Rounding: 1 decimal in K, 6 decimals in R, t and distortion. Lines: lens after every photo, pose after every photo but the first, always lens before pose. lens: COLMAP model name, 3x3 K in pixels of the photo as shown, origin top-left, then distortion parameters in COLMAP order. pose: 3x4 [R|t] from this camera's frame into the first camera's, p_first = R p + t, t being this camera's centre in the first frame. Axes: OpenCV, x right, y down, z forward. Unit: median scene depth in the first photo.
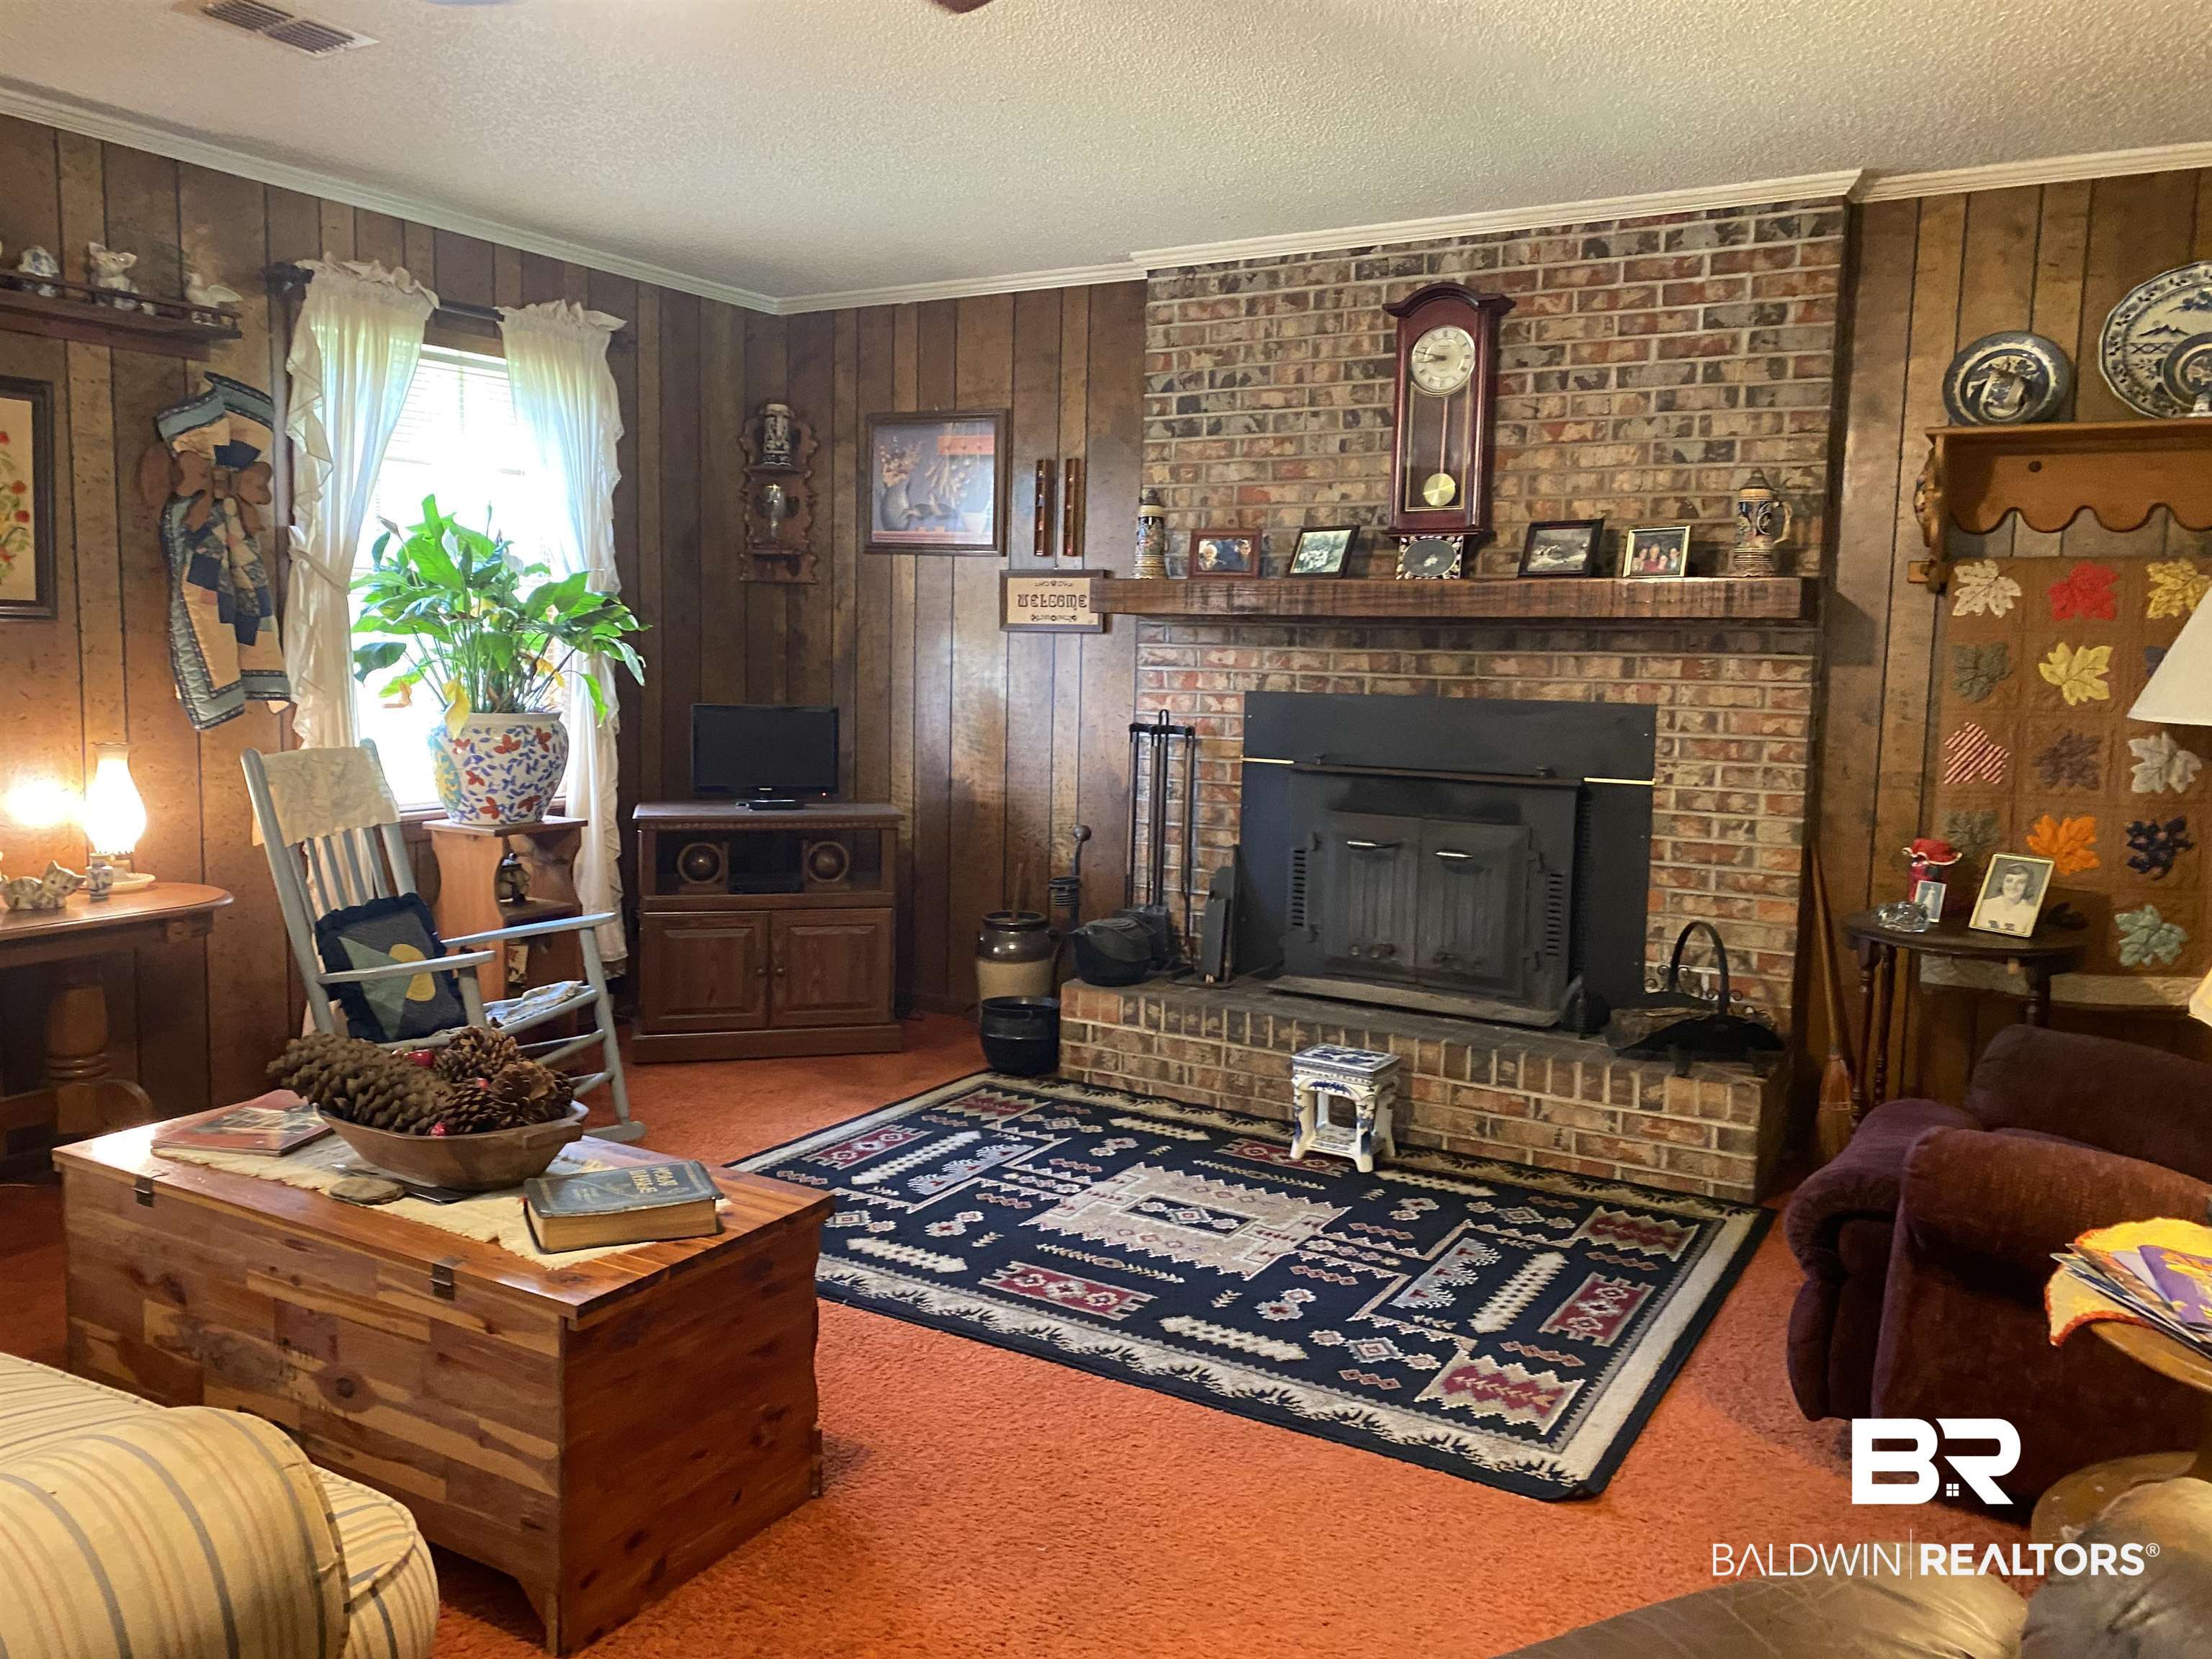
lens RADIAL K [[1675.3, 0, 1092.9], [0, 1675.3, 834.9], [0, 0, 1]] dist [0.040304, -0.052005]
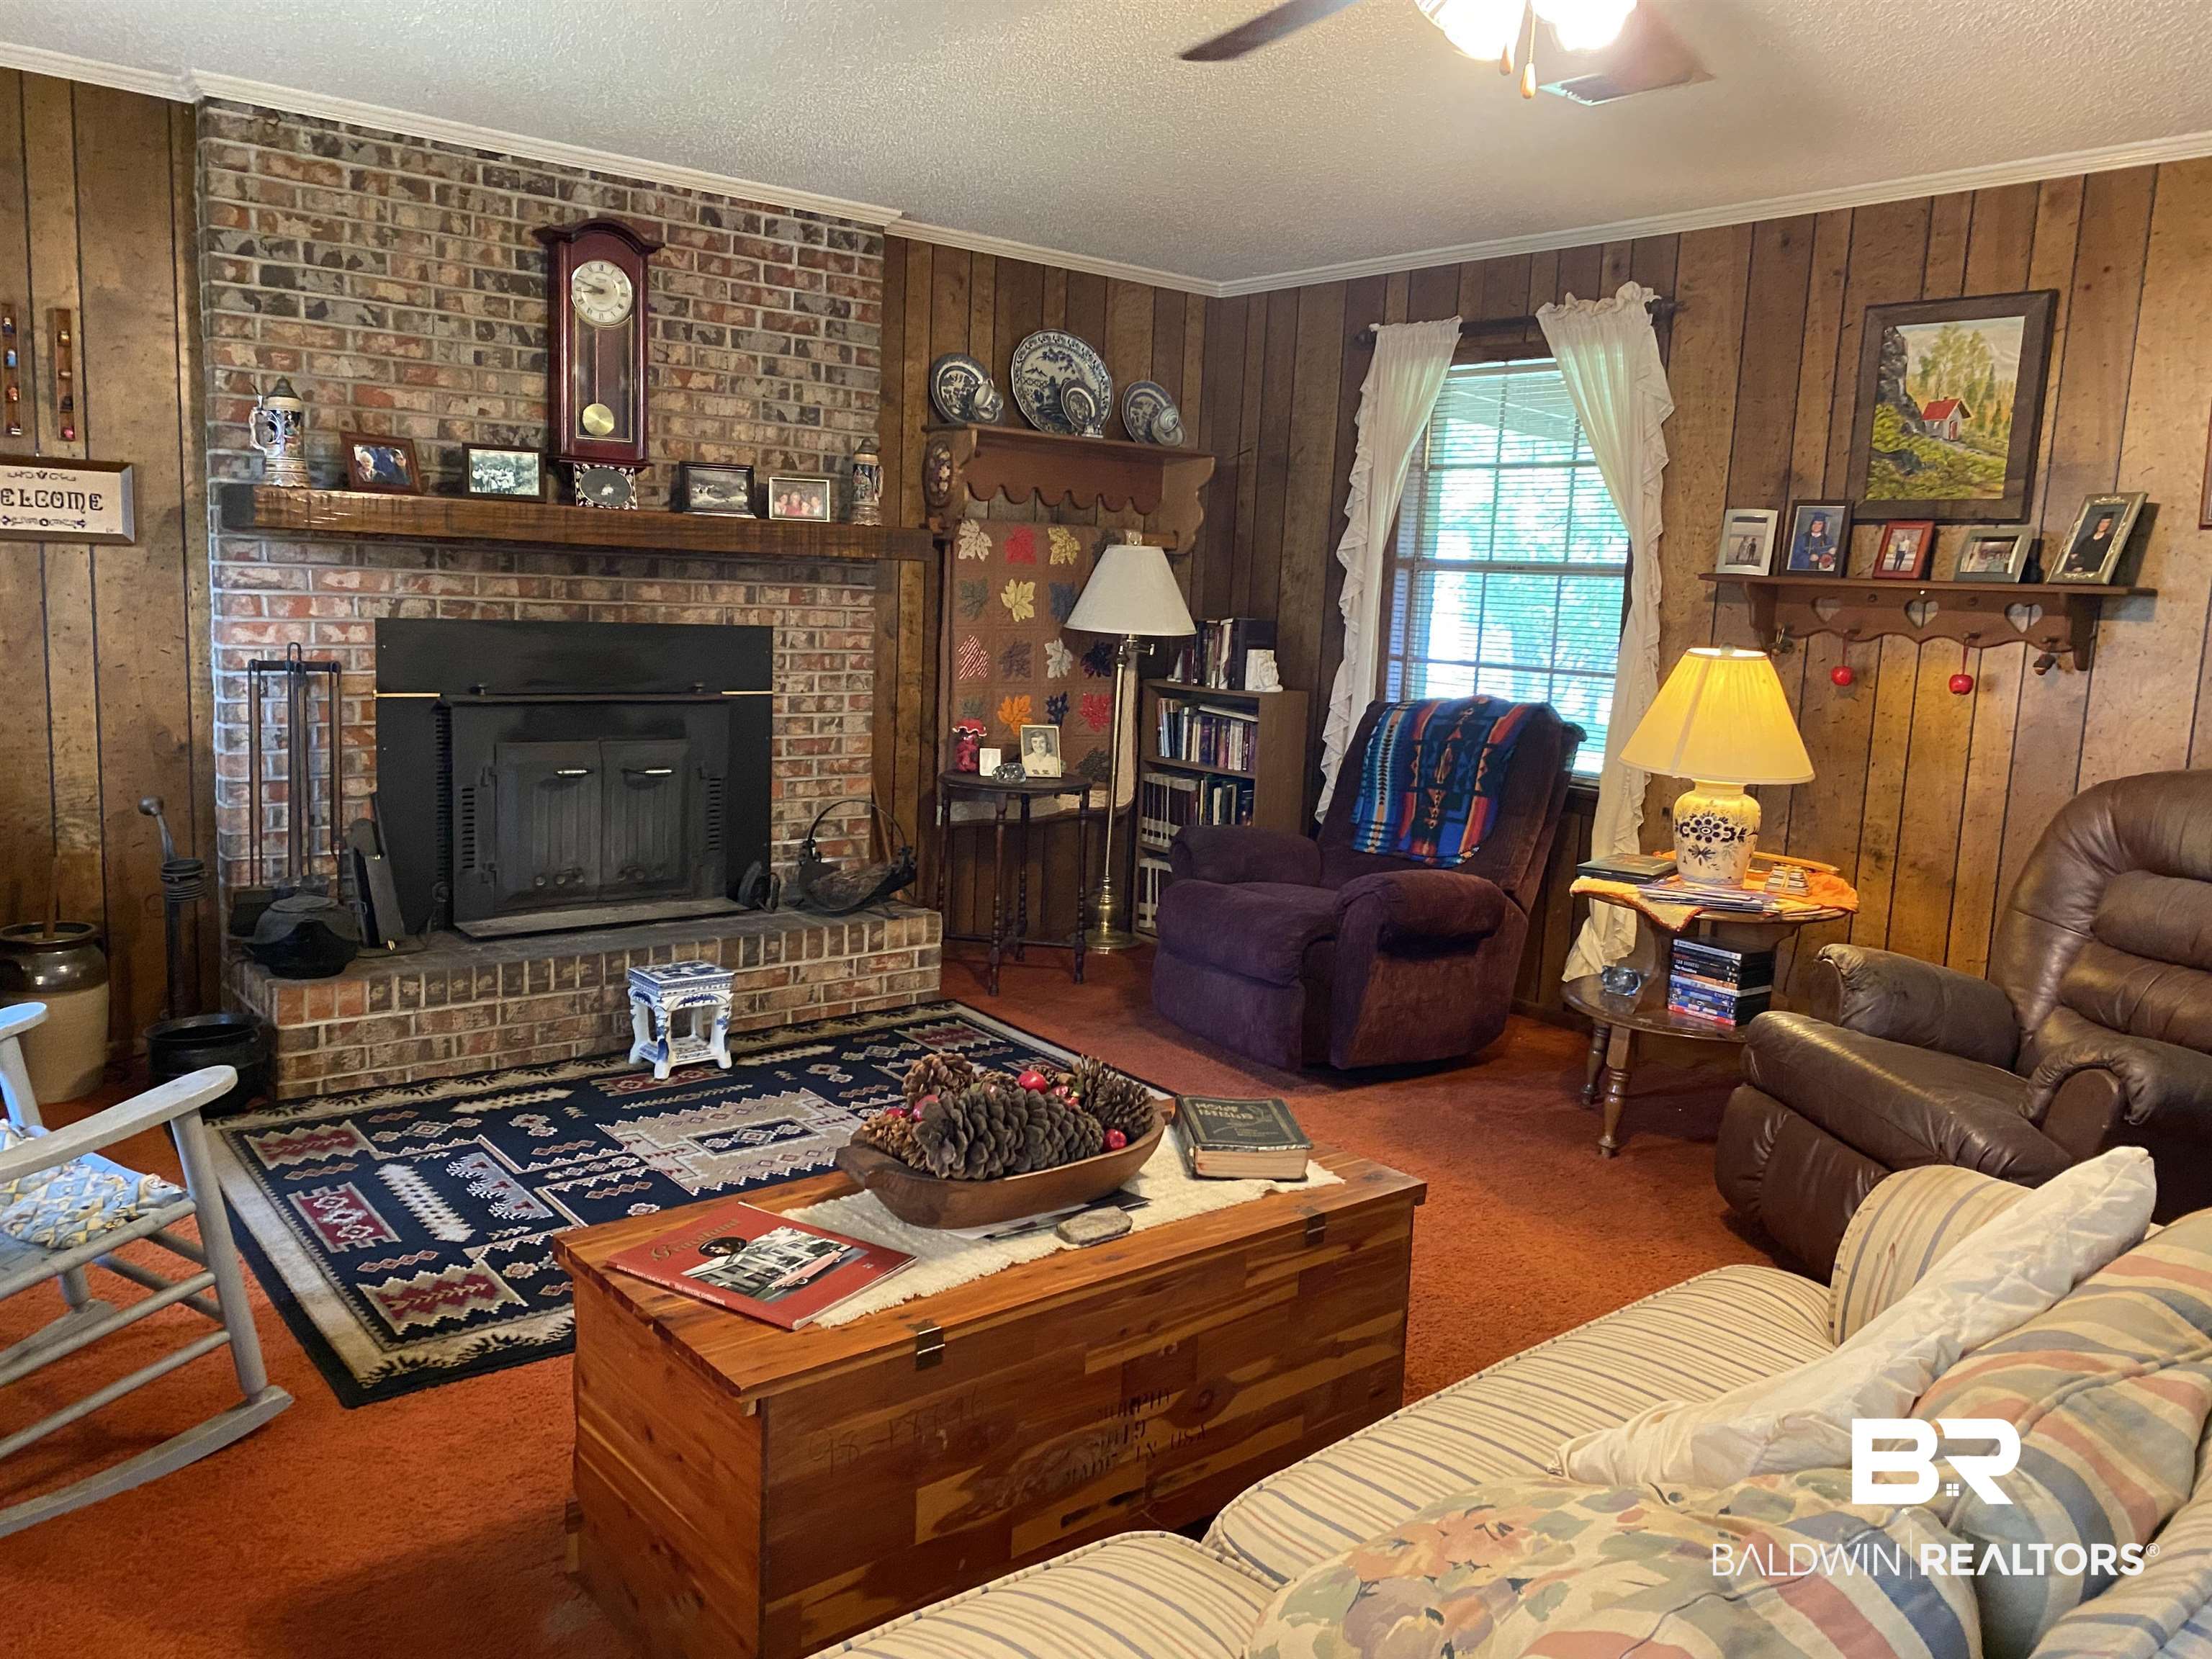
lens RADIAL K [[1675.3, 0, 1089.1], [0, 1675.3, 831.8], [0, 0, 1]] dist [0.040304, -0.052005]
pose [[0.344587, -0.146105, 0.927315, -0.699859], [0.074187, 0.988963, 0.128251, -0.068099], [-0.935819, 0.024602, 0.351623, 0.374476]]
